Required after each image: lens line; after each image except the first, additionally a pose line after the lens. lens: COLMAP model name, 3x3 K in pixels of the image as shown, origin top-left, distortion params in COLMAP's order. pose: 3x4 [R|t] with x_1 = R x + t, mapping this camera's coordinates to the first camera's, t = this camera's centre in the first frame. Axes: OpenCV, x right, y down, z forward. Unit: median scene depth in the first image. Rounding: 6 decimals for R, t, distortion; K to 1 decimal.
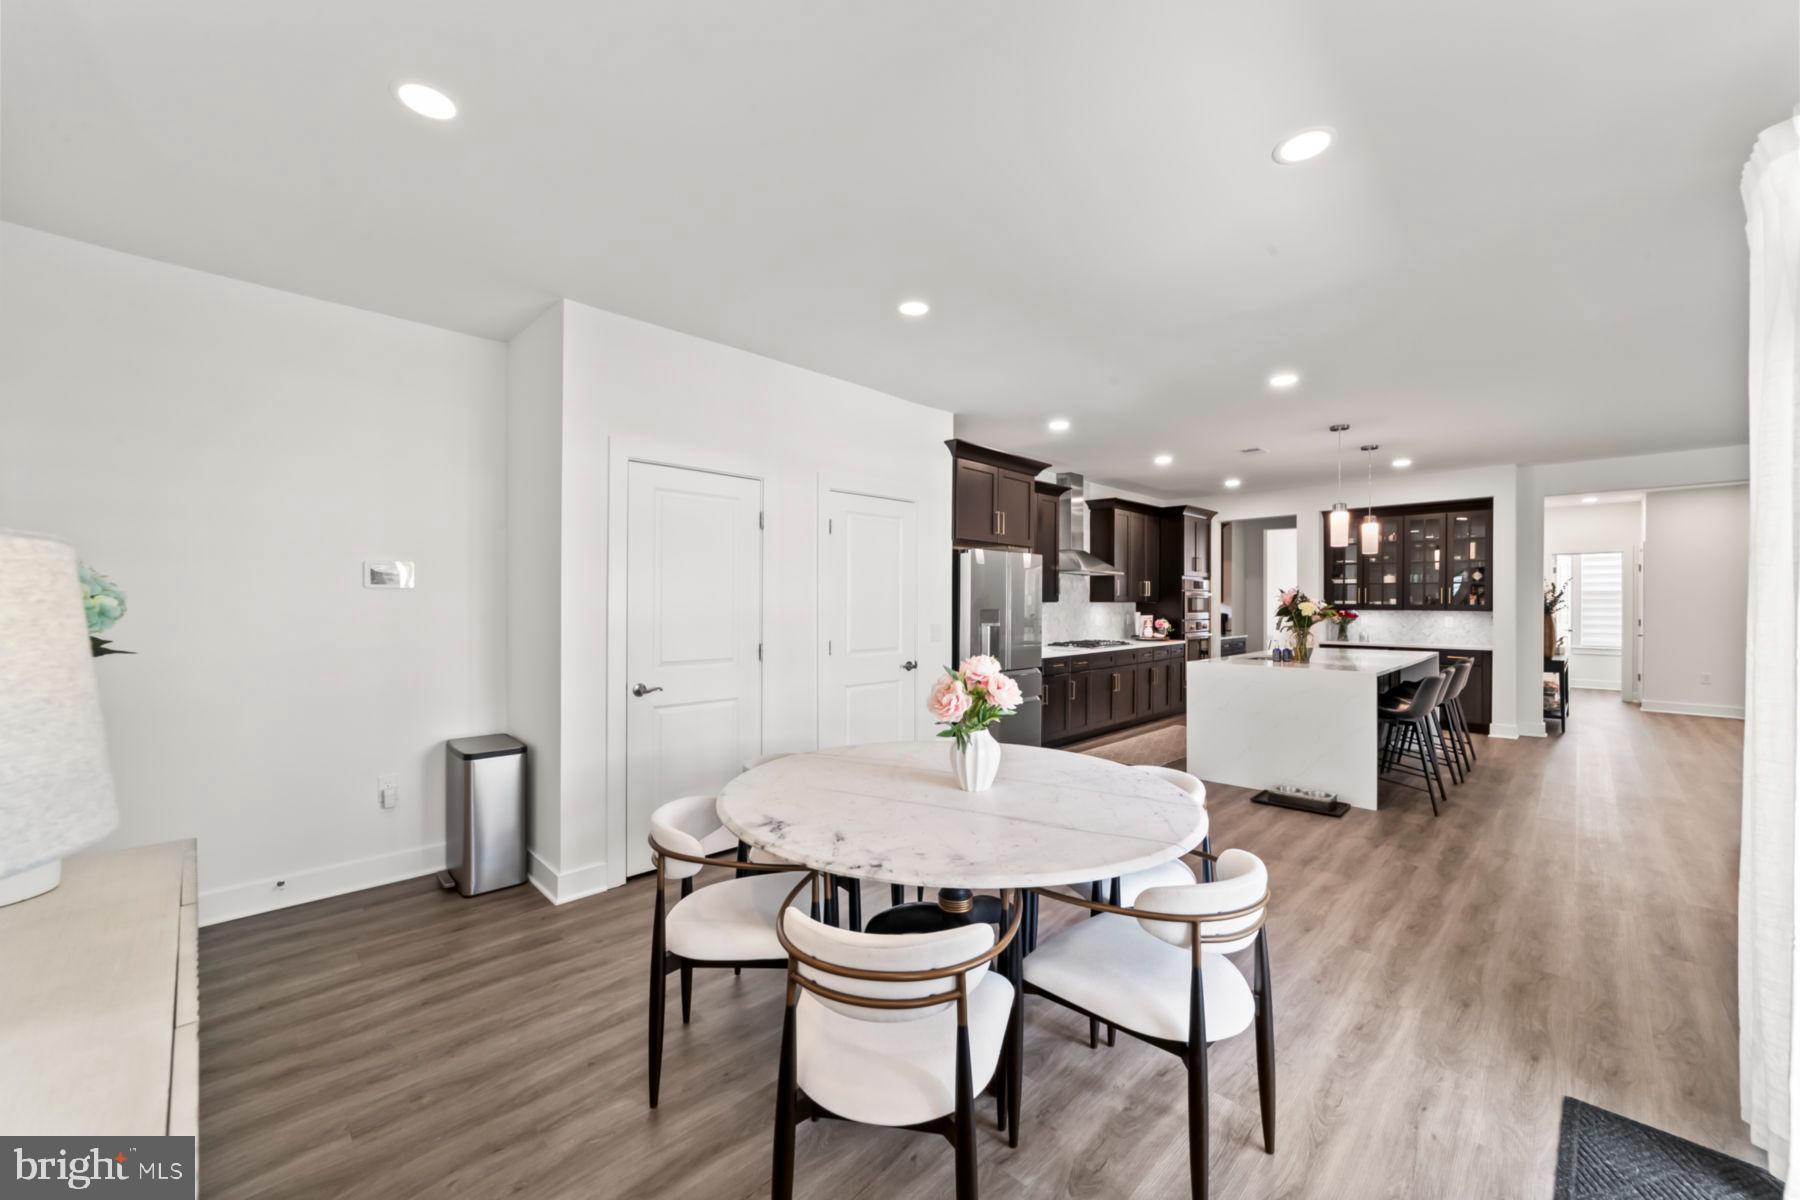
lens RADIAL K [[696.0, 0, 909.3], [0, 696.0, 603.6], [0, 0, 1]] dist [-0.000434, 0.002166]
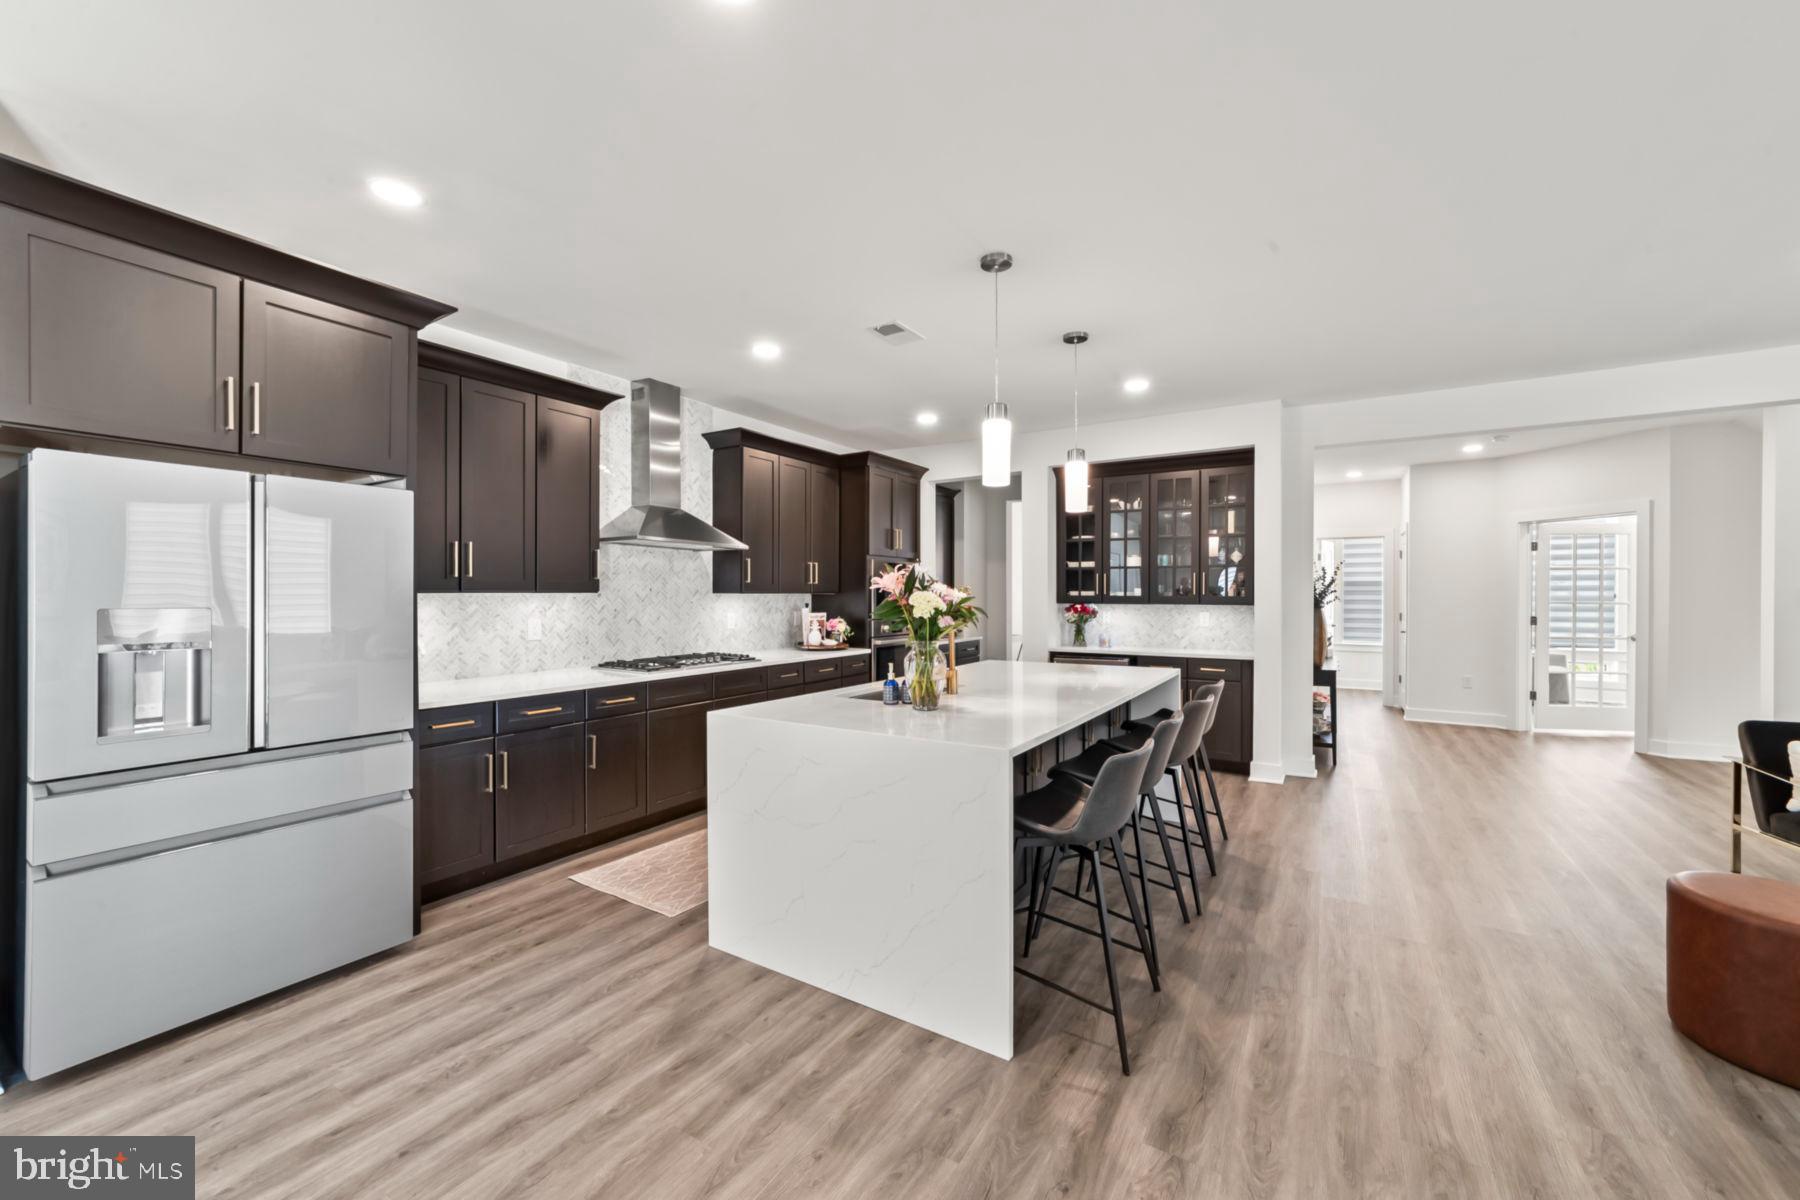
lens RADIAL K [[696.0, 0, 907.4], [0, 696.0, 597.8], [0, 0, 1]] dist [-0.000434, 0.002166]
pose [[0.975555, -0.001718, 0.219747, 0.301167], [0.001462, 0.999998, 0.001325, 0.001566], [-0.219749, -0.000971, 0.975556, 0.343721]]
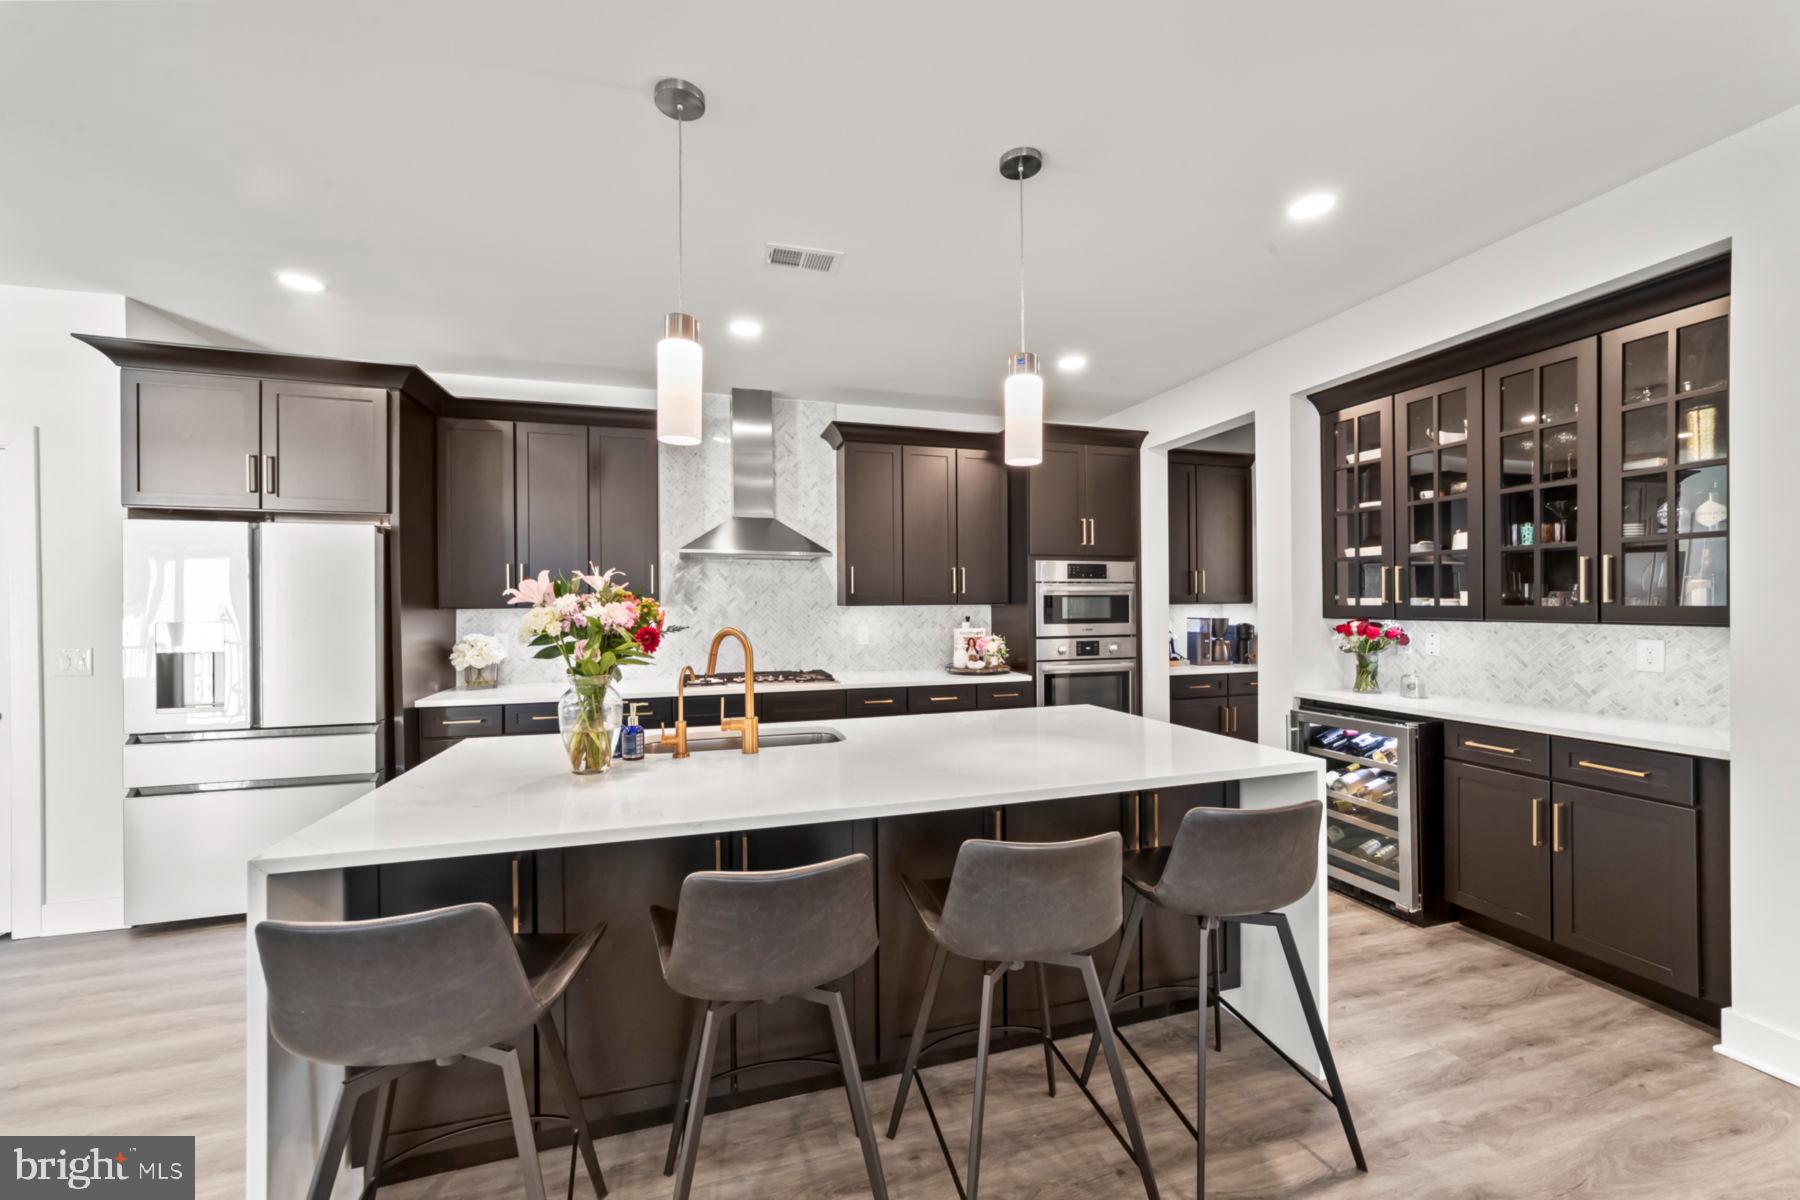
lens RADIAL K [[696.0, 0, 908.4], [0, 696.0, 603.0], [0, 0, 1]] dist [-0.000434, 0.002166]
pose [[0.879278, -0.008355, -0.476236, 0.610641], [0.005445, 0.999957, -0.007490, 0.000463], [0.476278, 0.003993, 0.879286, 0.518942]]
